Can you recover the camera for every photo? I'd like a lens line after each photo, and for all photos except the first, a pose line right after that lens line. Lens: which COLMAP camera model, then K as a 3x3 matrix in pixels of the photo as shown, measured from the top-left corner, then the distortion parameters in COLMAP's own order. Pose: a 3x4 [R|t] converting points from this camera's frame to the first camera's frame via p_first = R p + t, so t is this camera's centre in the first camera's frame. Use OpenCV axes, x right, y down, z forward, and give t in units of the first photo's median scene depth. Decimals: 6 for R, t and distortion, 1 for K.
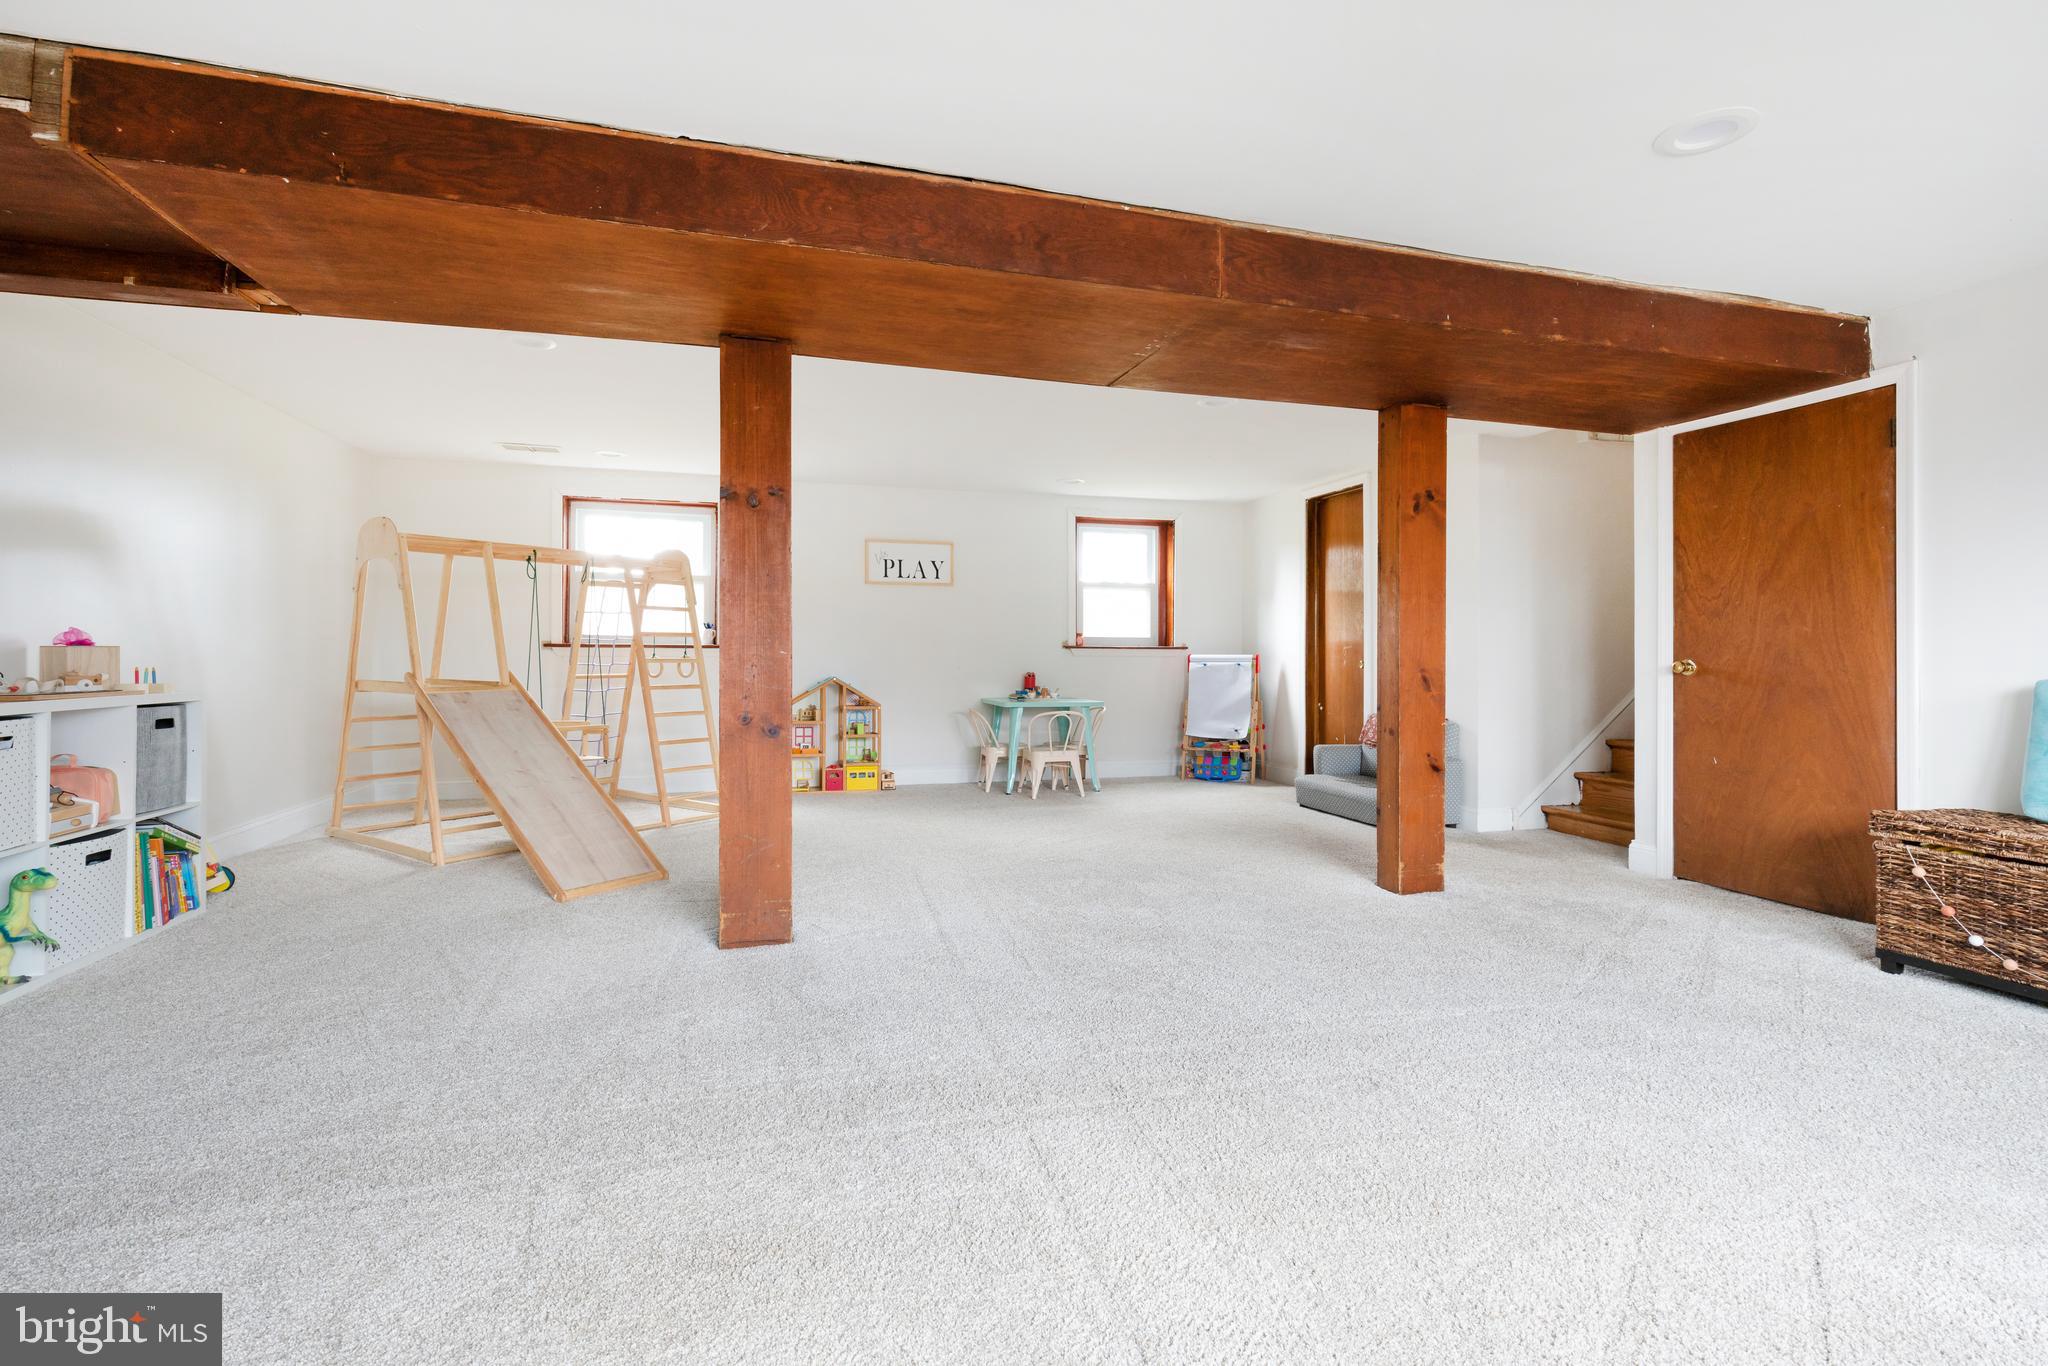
lens RADIAL K [[920.7, 0, 1026.5], [0, 920.7, 661.9], [0, 0, 1]] dist [0.000293, -0.000547]
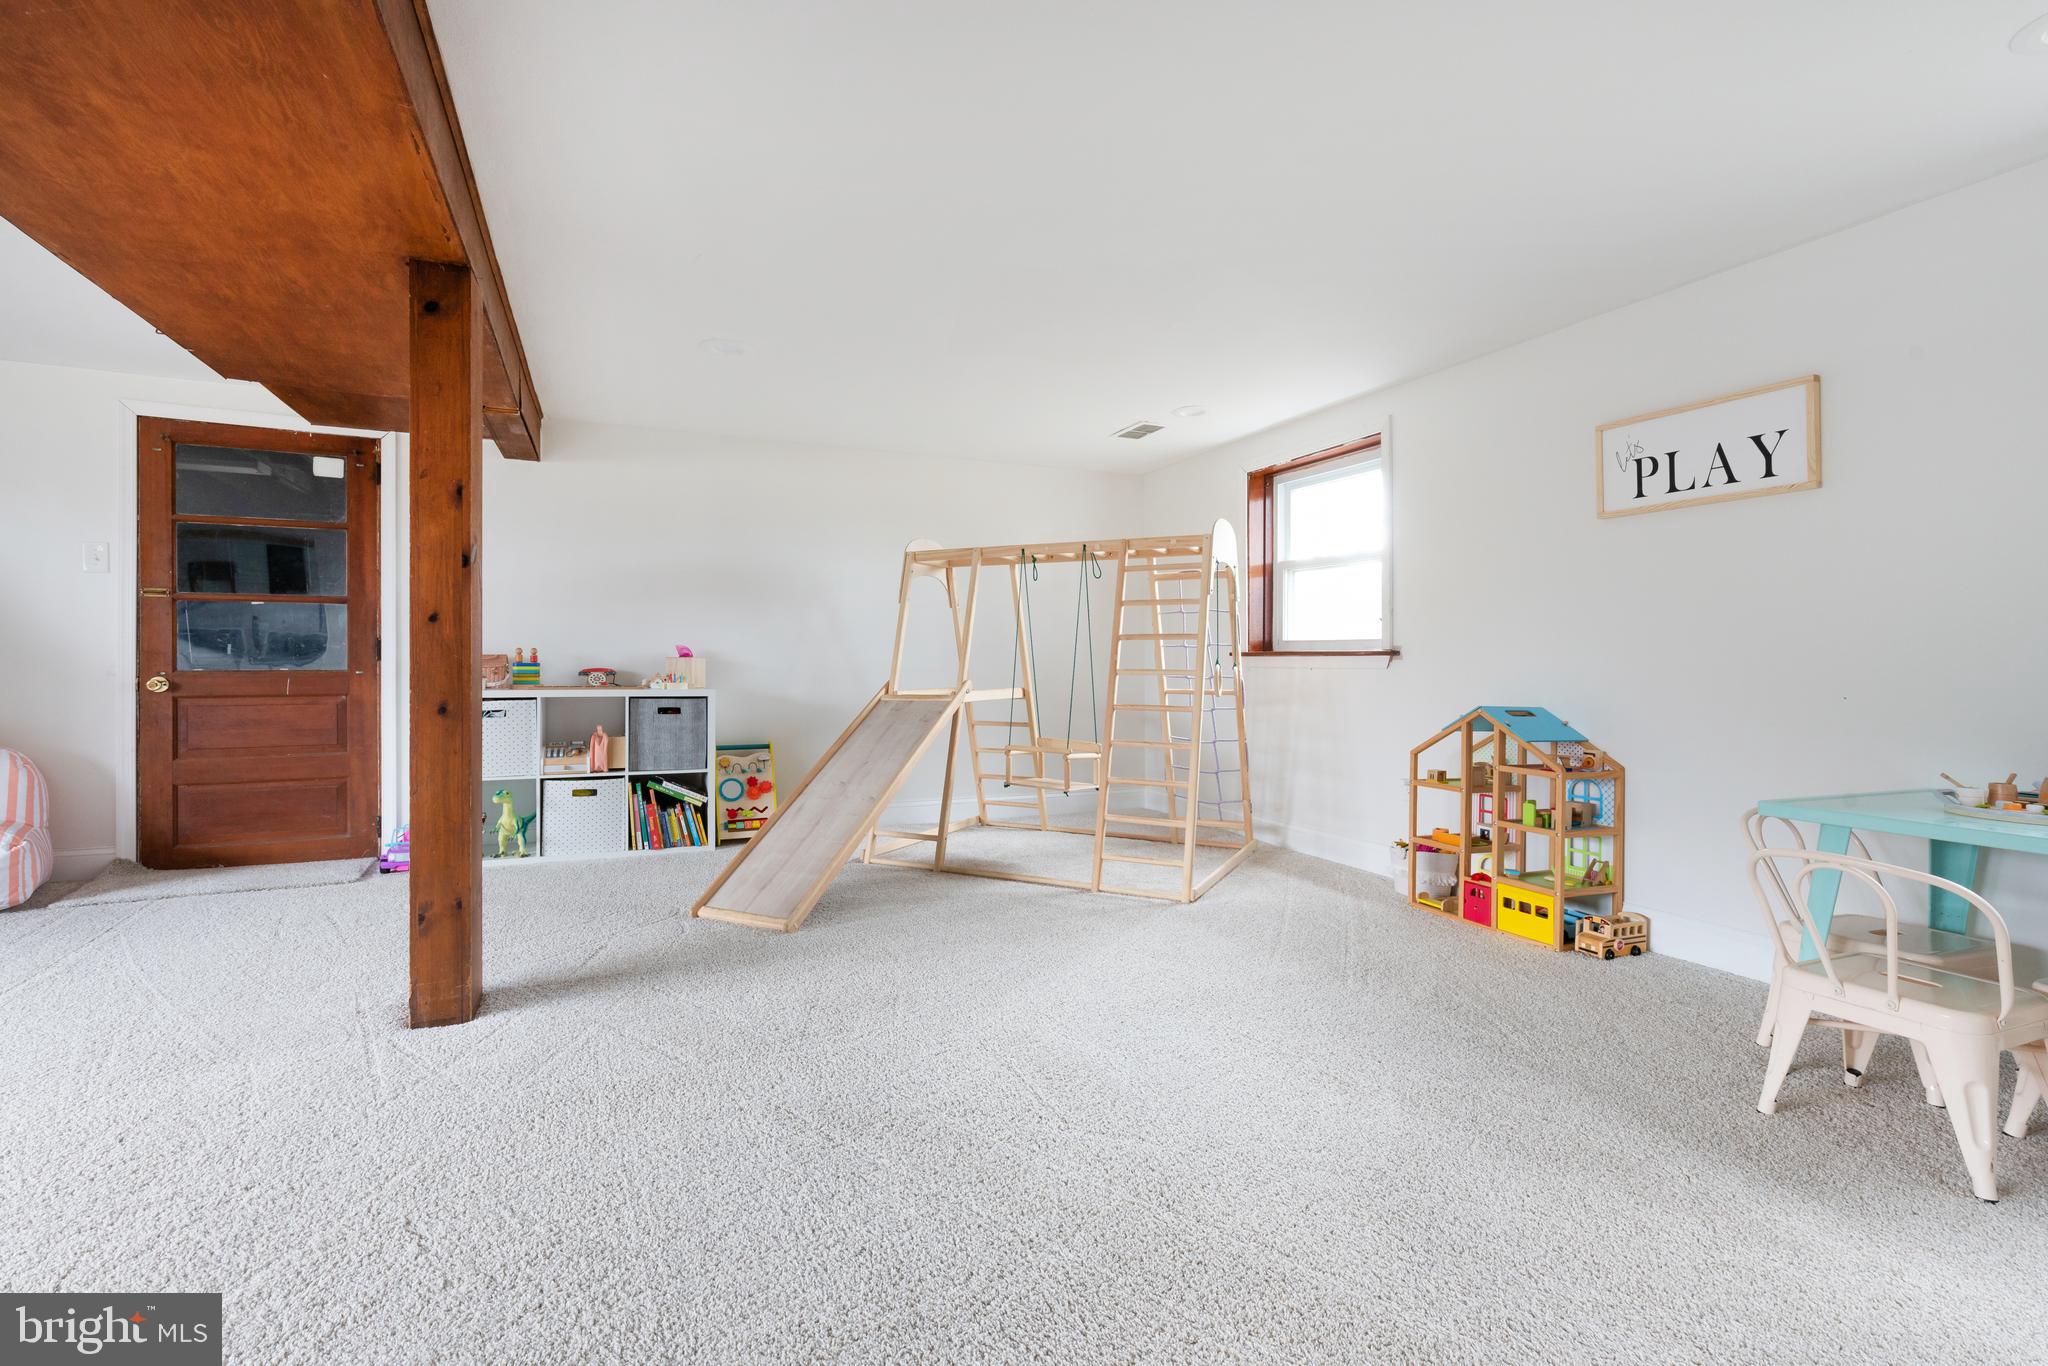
lens RADIAL K [[924.6, 0, 1031.2], [0, 924.6, 673.9], [0, 0, 1]] dist [0.009917, 0.000132]
pose [[0.133867, 0.011329, -0.990935, 0.453965], [-0.009719, 0.999902, 0.010119, -0.009266], [0.990952, 0.008276, 0.133964, 1.075312]]
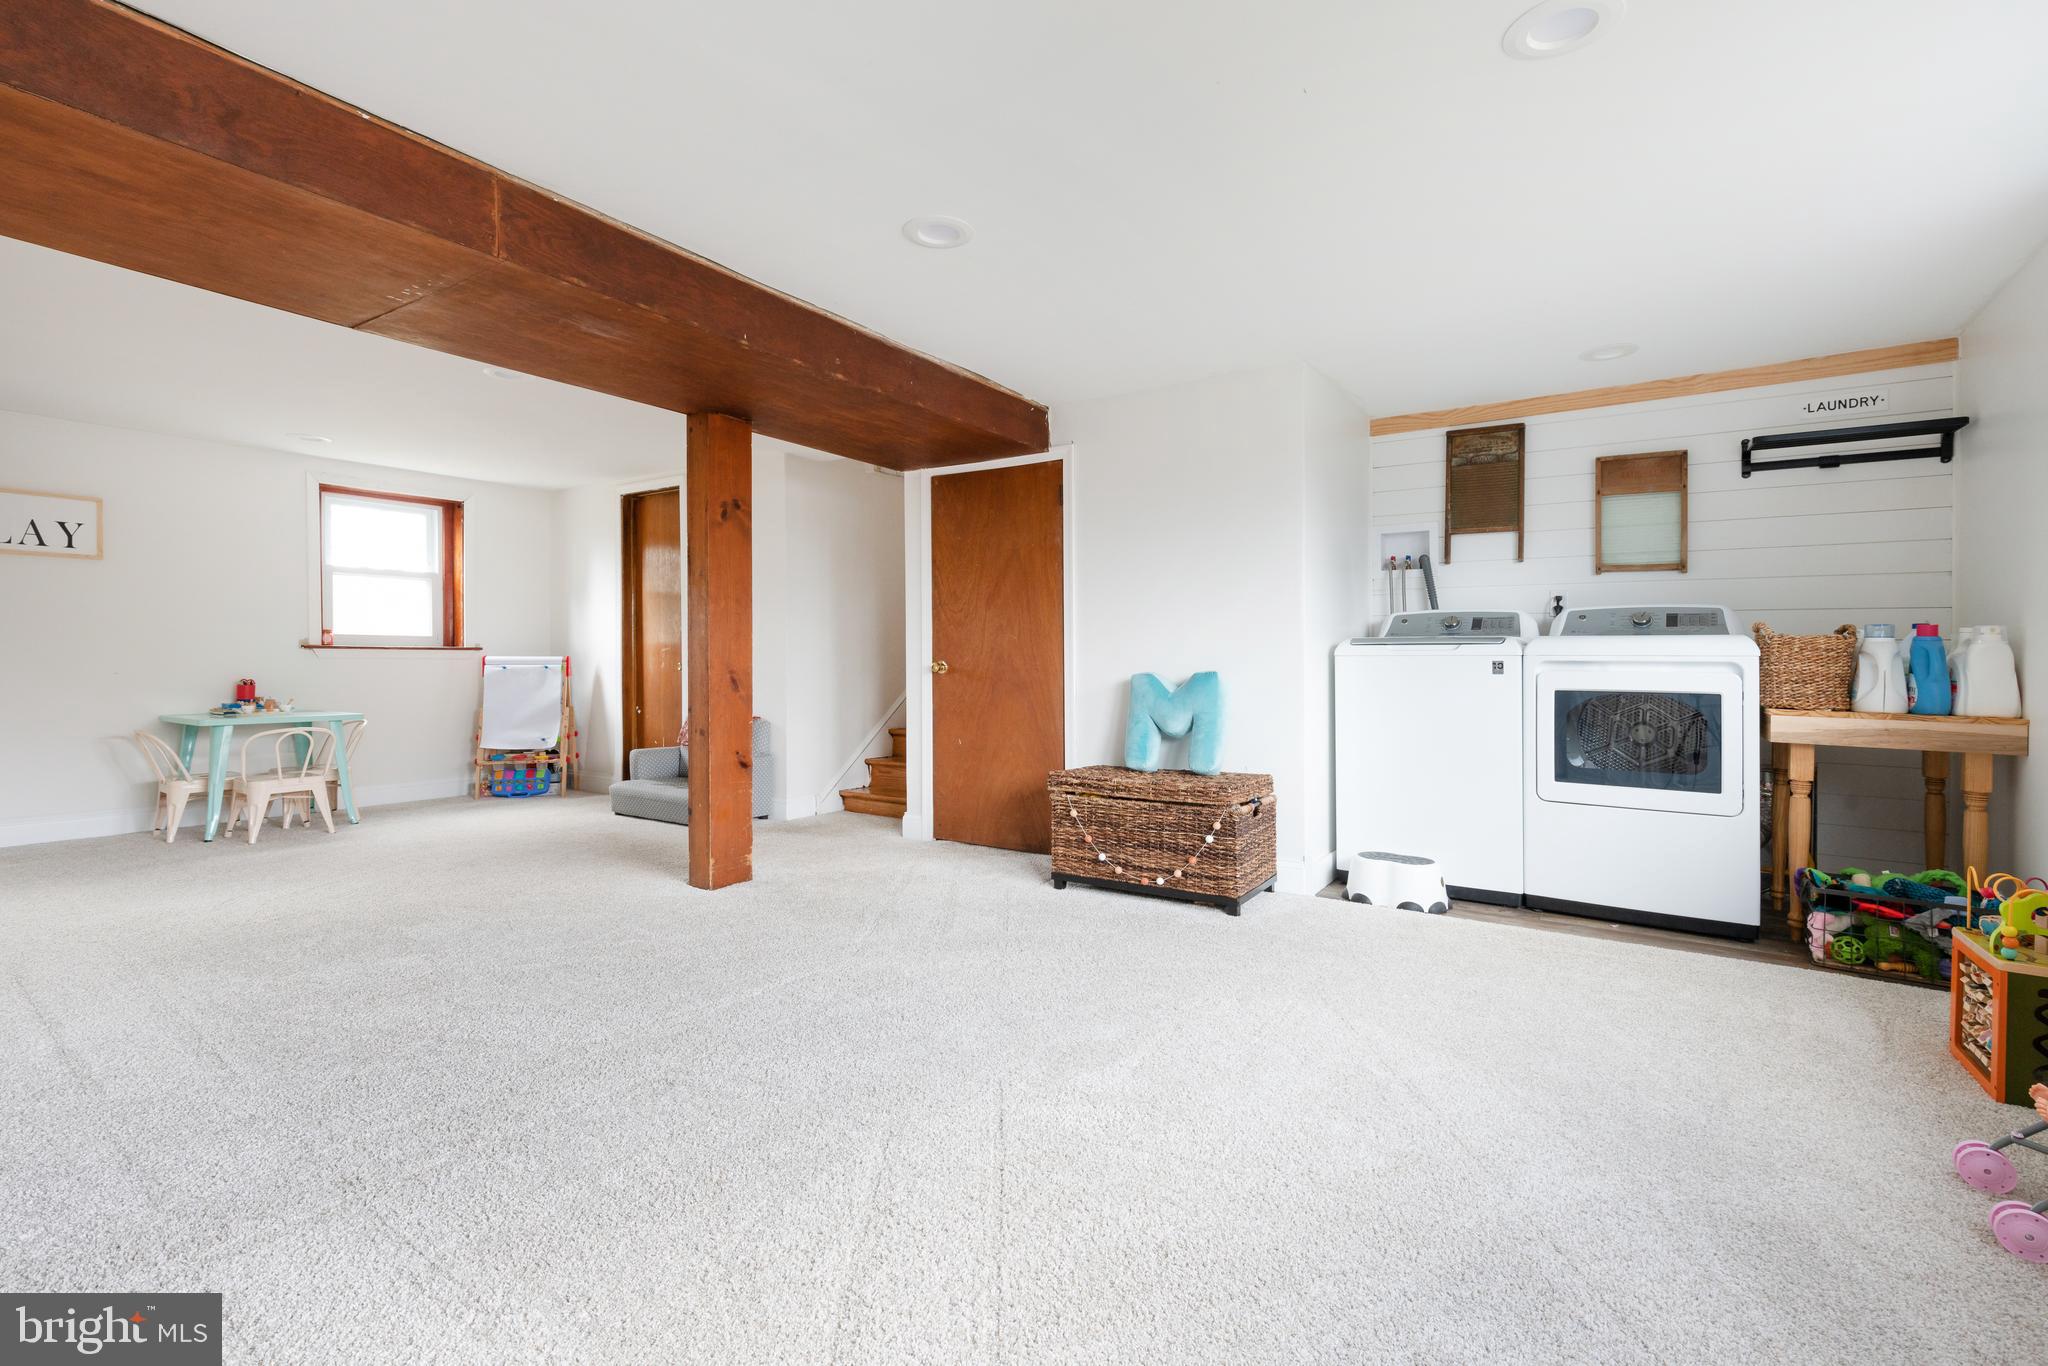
lens RADIAL K [[915.0, 0, 1027.4], [0, 915.0, 668.5], [0, 0, 1]] dist [0.001134, -0.000501]
pose [[0.765984, -0.007530, 0.642815, 0.022053], [0.004297, 0.999969, 0.006593, 0.000261], [-0.642845, -0.002288, 0.765993, -0.008966]]
